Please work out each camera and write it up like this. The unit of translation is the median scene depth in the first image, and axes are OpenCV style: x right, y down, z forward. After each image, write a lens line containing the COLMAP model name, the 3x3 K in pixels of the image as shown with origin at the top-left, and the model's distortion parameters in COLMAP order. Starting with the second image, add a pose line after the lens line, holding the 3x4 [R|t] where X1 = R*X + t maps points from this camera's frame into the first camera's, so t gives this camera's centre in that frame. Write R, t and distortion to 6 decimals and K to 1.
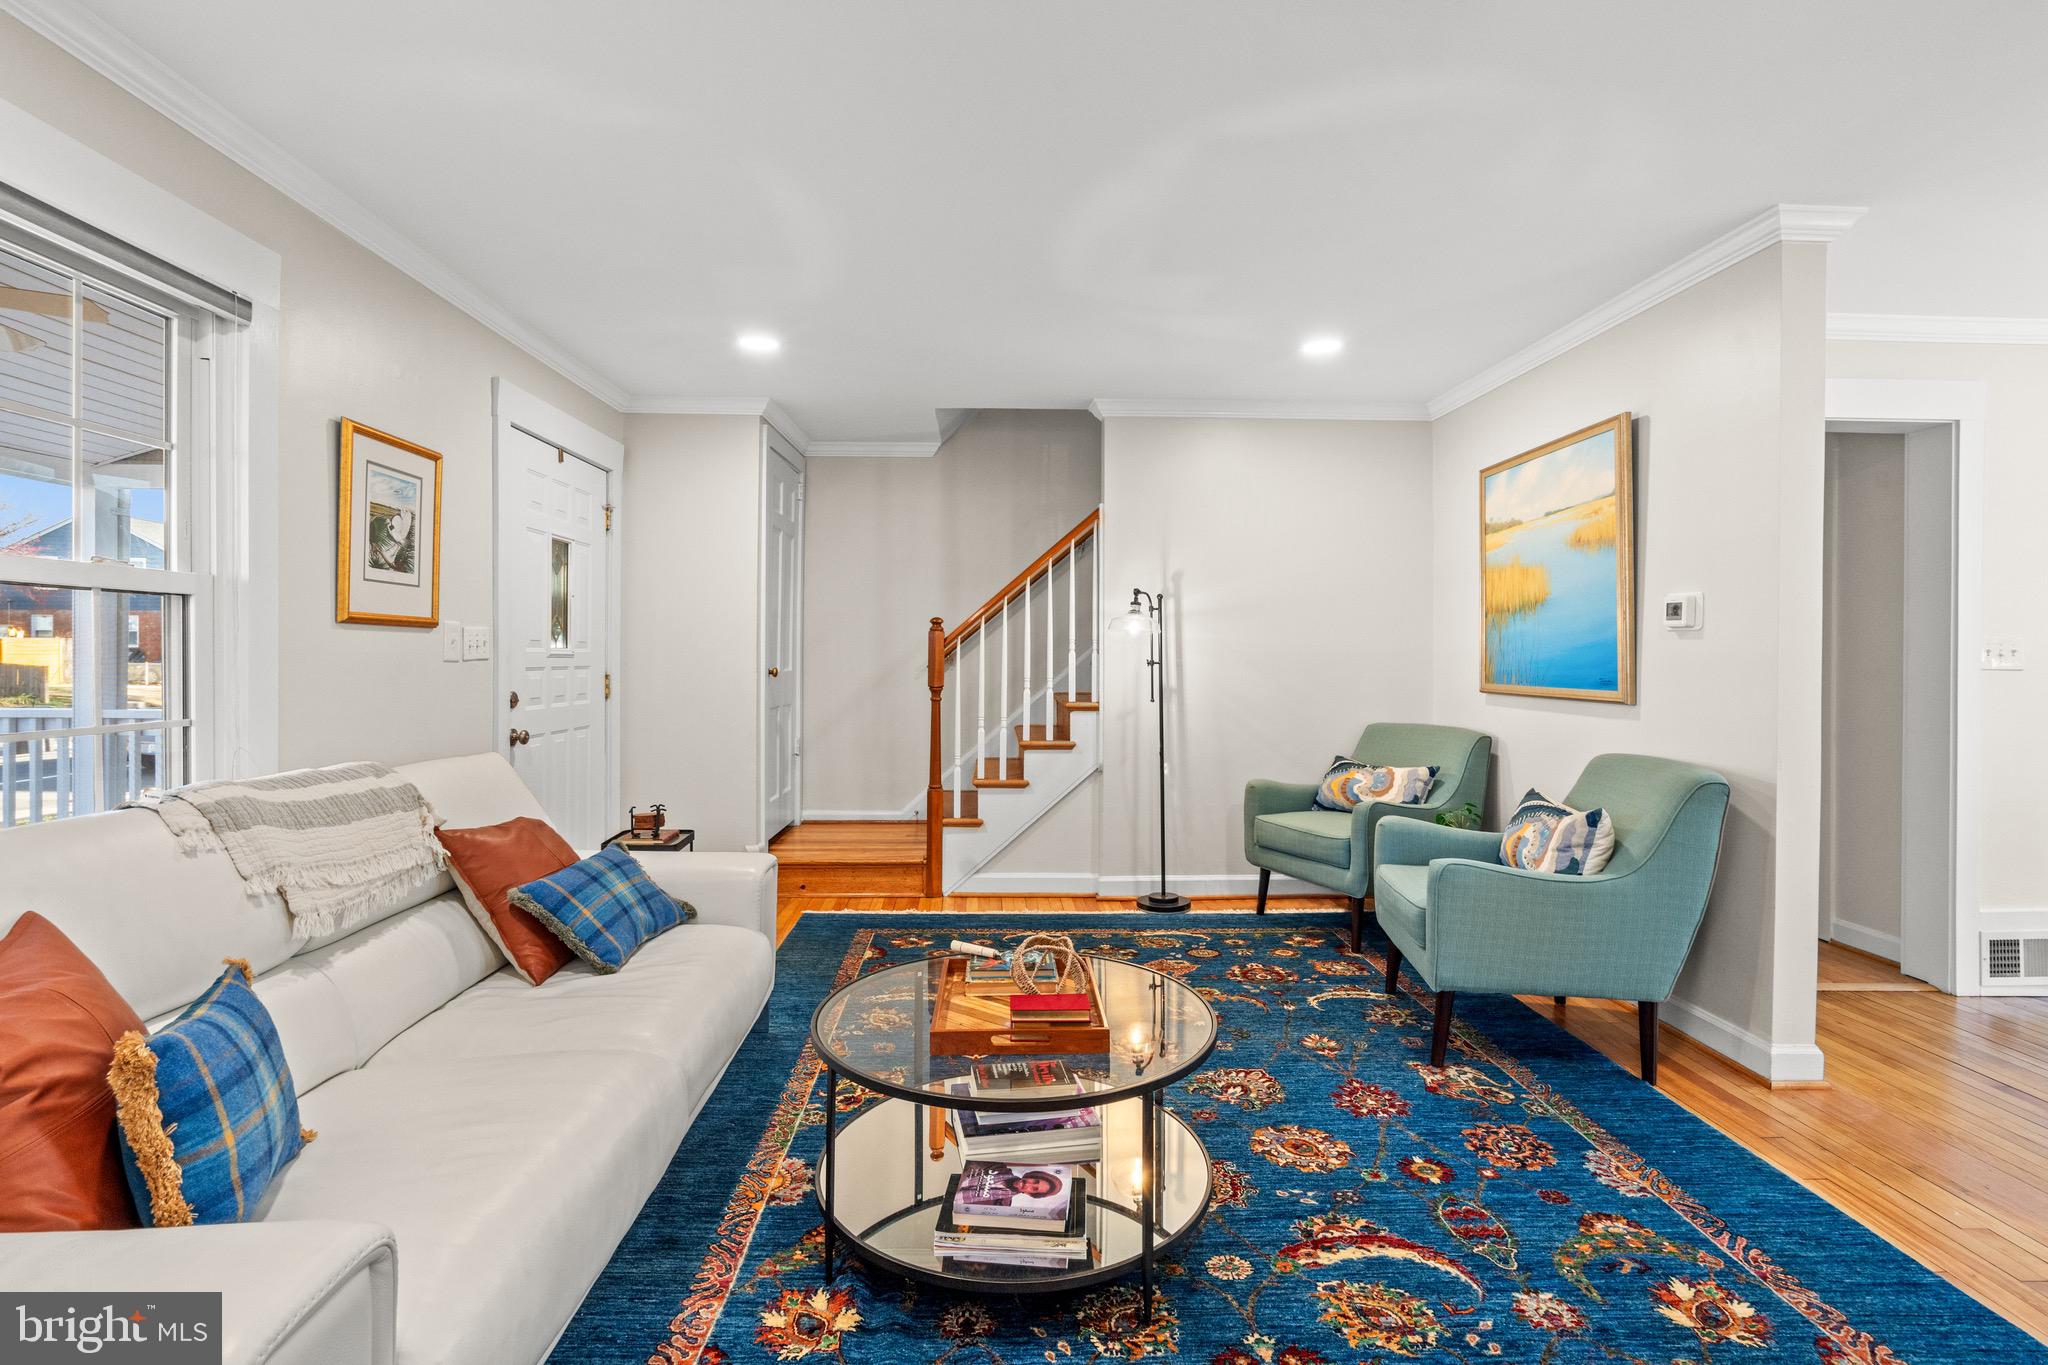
lens RADIAL K [[933.8, 0, 1019.1], [0, 933.8, 660.4], [0, 0, 1]] dist [-0.000136, -0.000007]
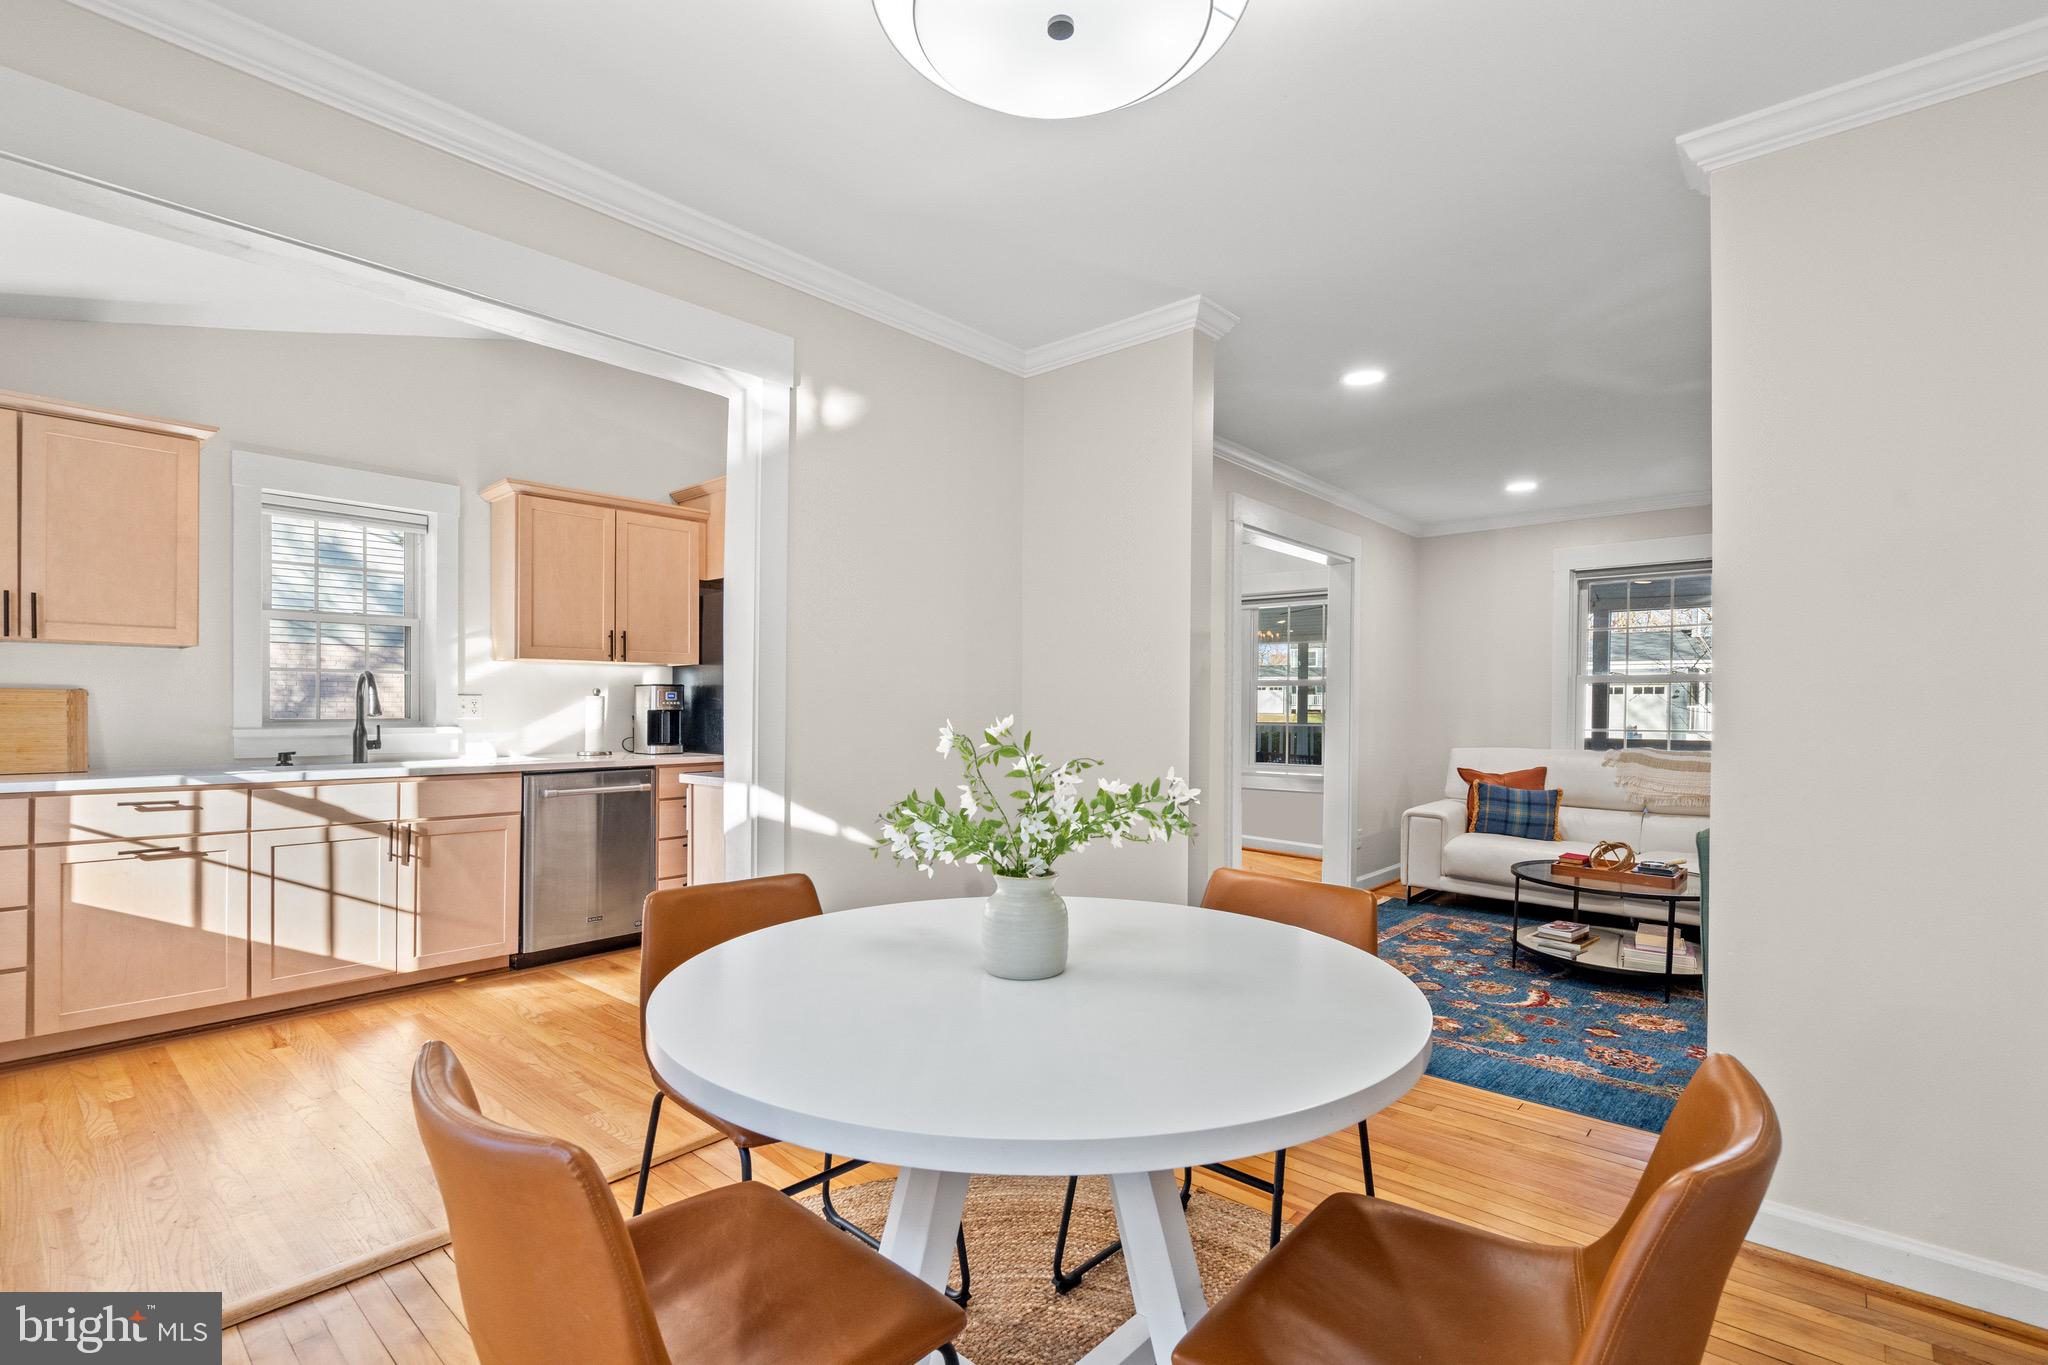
lens RADIAL K [[935.2, 0, 1027.5], [0, 935.2, 730.0], [0, 0, 1]] dist [-0.000373, -0.000046]
pose [[-0.686341, 0.012448, -0.727173, 1.279935], [-0.008053, 0.999662, 0.024713, 0.006417], [0.727235, 0.022818, -0.686009, 0.784892]]
